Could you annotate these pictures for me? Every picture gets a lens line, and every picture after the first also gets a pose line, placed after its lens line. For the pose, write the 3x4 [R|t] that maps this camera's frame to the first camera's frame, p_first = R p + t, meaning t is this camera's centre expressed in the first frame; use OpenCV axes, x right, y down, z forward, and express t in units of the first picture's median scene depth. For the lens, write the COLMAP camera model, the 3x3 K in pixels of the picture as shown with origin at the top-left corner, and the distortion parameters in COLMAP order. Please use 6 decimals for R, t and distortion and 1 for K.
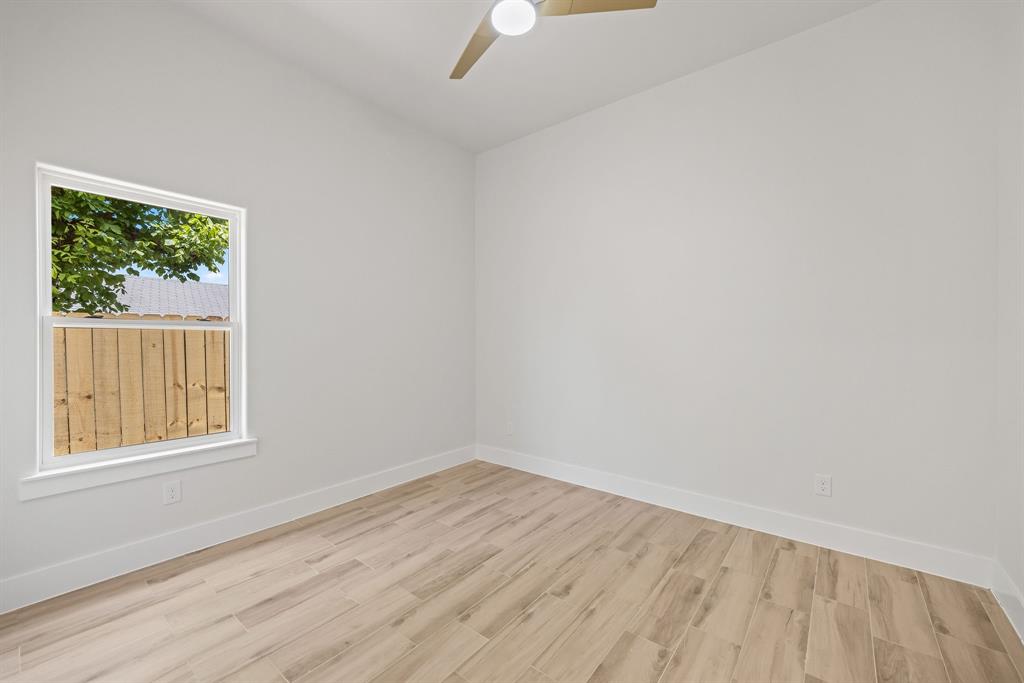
lens RADIAL K [[404.9, 0, 513.3], [0, 404.9, 344.3], [0, 0, 1]] dist [0.003638, 0.000142]
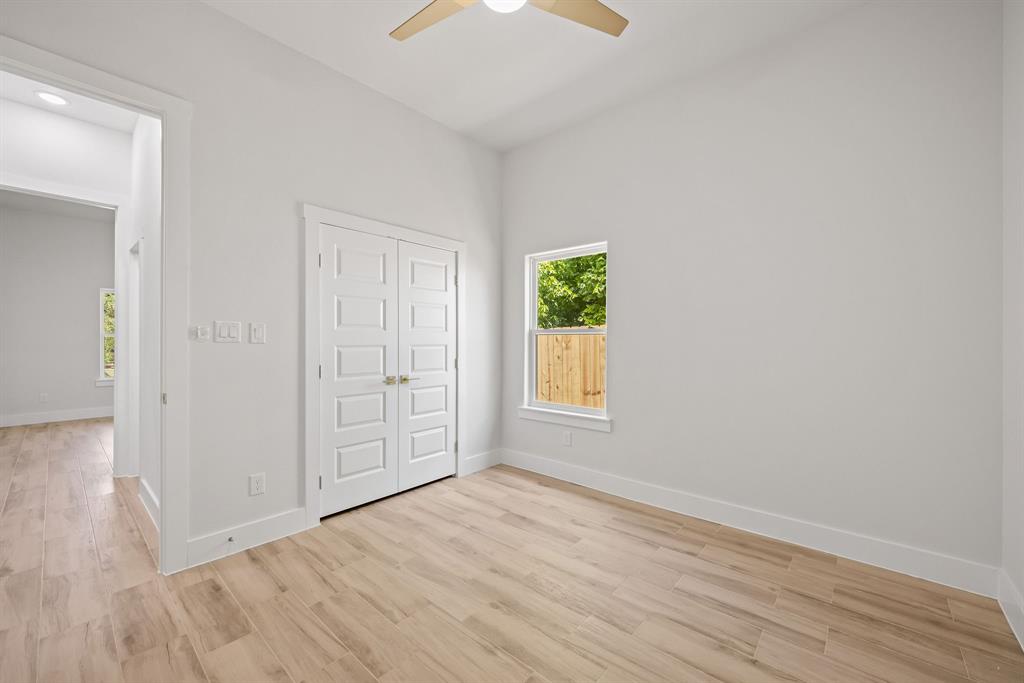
lens RADIAL K [[404.9, 0, 513.2], [0, 404.9, 338.9], [0, 0, 1]] dist [0.003638, 0.000142]
pose [[-0.036373, -0.004121, -0.999330, 0.648488], [-0.013451, 0.999903, -0.003634, -0.011305], [0.999248, 0.013310, -0.036425, 0.746588]]
